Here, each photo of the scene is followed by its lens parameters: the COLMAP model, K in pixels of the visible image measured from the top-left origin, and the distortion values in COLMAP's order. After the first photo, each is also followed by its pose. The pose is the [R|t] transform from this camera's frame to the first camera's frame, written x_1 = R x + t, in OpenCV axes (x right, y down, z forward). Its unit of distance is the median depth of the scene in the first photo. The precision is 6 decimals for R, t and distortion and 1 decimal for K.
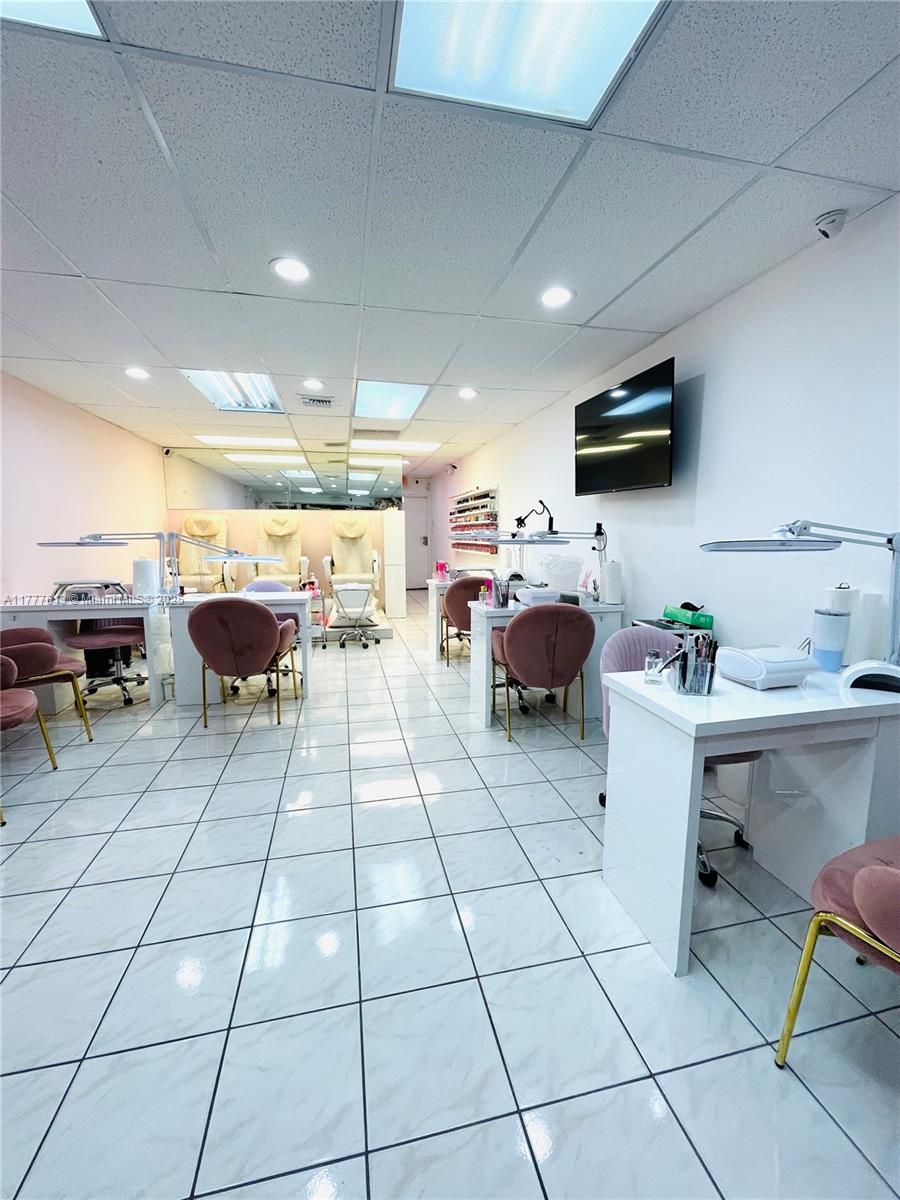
lens RADIAL K [[485.1, 0, 448.5], [0, 485.1, 595.8], [0, 0, 1]] dist [-0.000018, -0.000172]
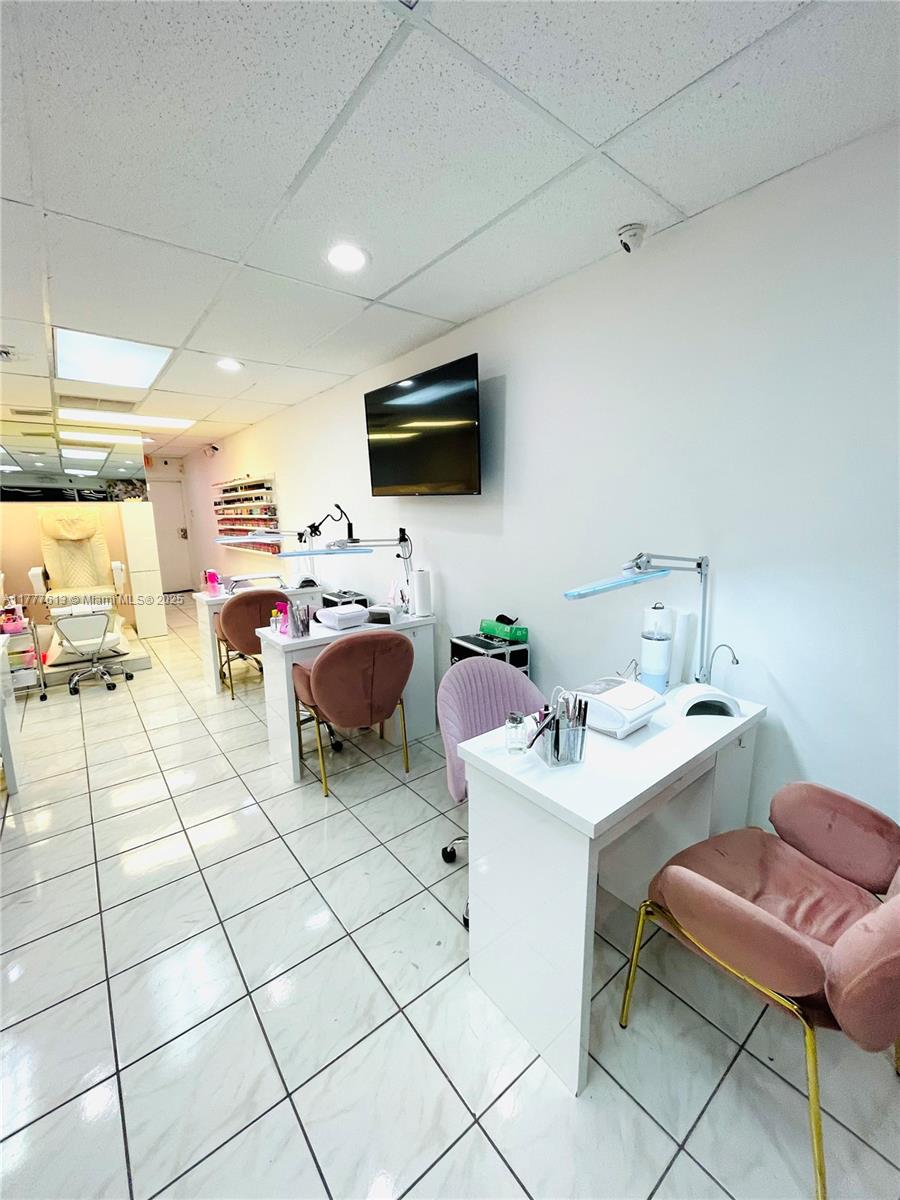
lens RADIAL K [[484.0, 0, 449.6], [0, 484.0, 596.1], [0, 0, 1]] dist [-0.002436, -0.000143]
pose [[0.899117, -0.089262, 0.428510, -0.008978], [0.070942, 0.995759, 0.058571, -0.063708], [-0.431921, -0.022263, 0.901637, 0.128192]]
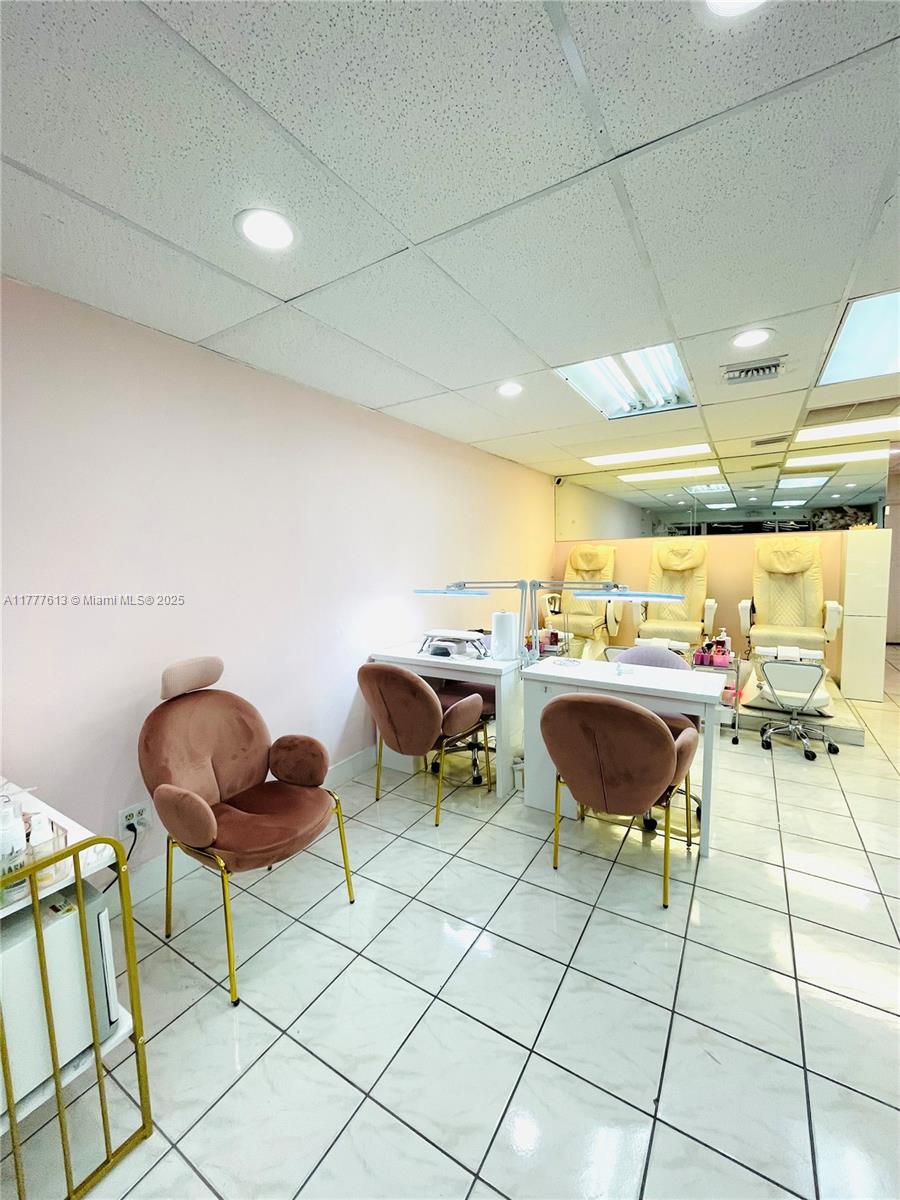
lens RADIAL K [[484.0, 0, 449.6], [0, 484.0, 596.1], [0, 0, 1]] dist [-0.002436, -0.000143]
pose [[0.716267, 0.044399, -0.696413, -0.115879], [-0.070482, 0.997473, -0.008898, -0.086581], [0.694258, 0.055457, 0.717586, 0.328633]]
